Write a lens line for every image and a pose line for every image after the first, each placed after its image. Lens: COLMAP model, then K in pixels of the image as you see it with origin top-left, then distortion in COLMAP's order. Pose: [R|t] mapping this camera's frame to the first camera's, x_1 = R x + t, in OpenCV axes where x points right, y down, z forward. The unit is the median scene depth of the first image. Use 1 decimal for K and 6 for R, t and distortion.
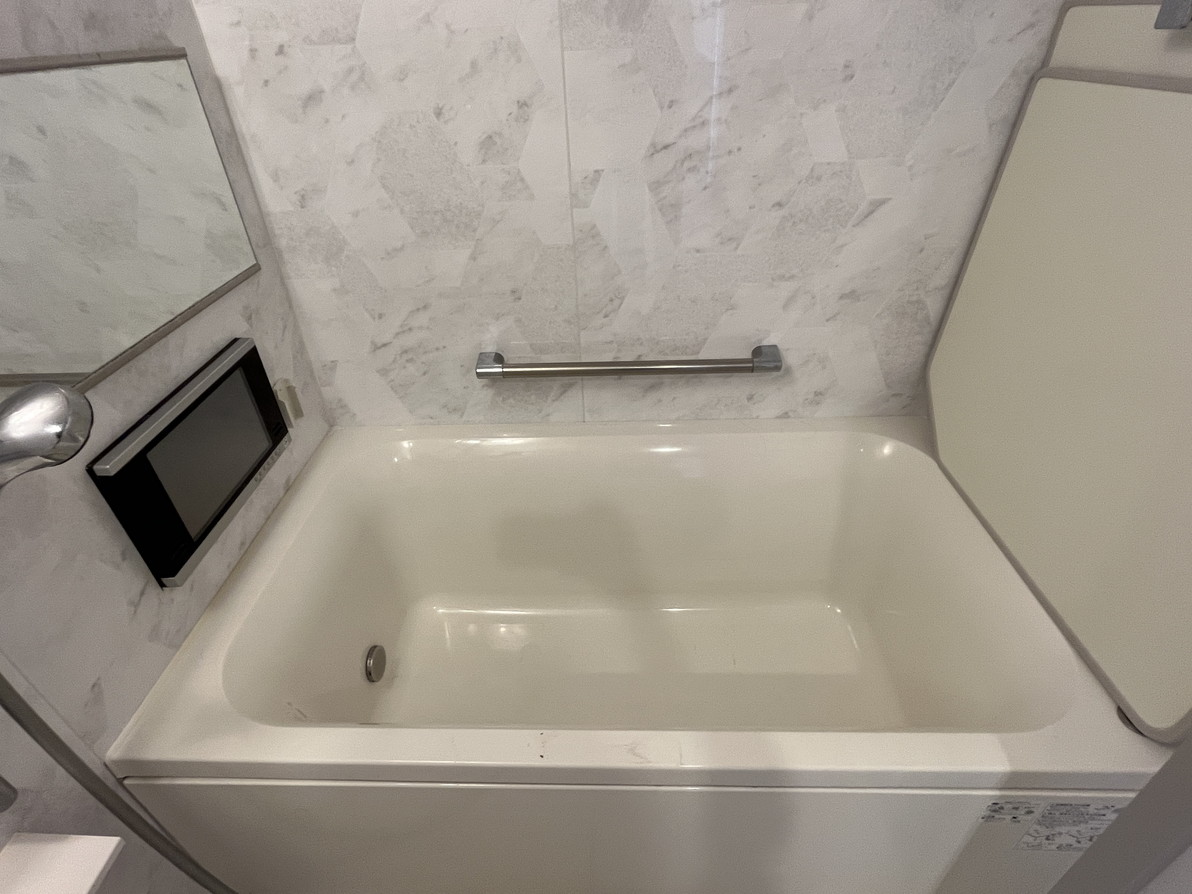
lens RADIAL K [[615.6, 0, 591.6], [0, 615.6, 448.7], [0, 0, 1]] dist [-0.003403, 0.001007]
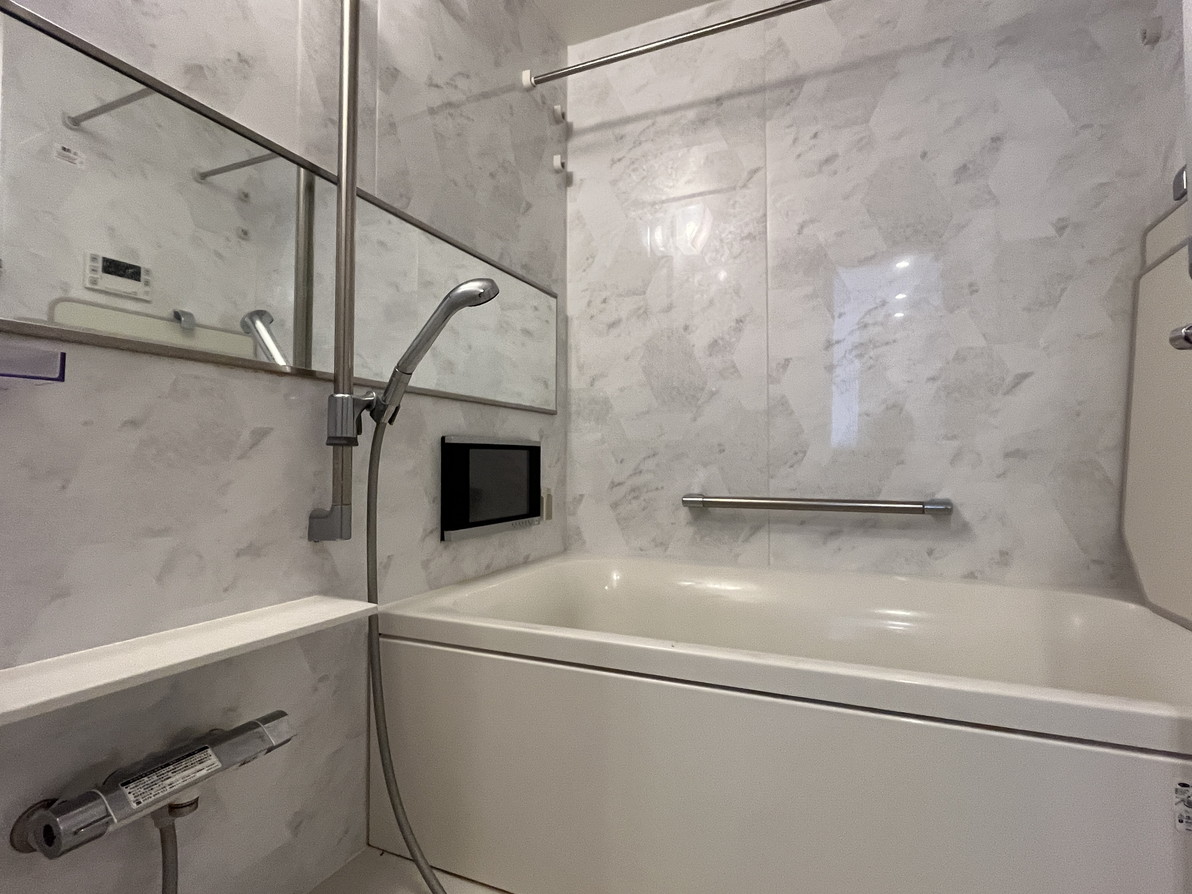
lens RADIAL K [[615.6, 0, 598.8], [0, 615.6, 450.7], [0, 0, 1]] dist [-0.003403, 0.001007]
pose [[0.925620, 0.033979, -0.376925, 0.139445], [-0.245370, 0.812149, -0.529347, 0.547882], [0.288133, 0.582460, 0.760079, -0.088701]]
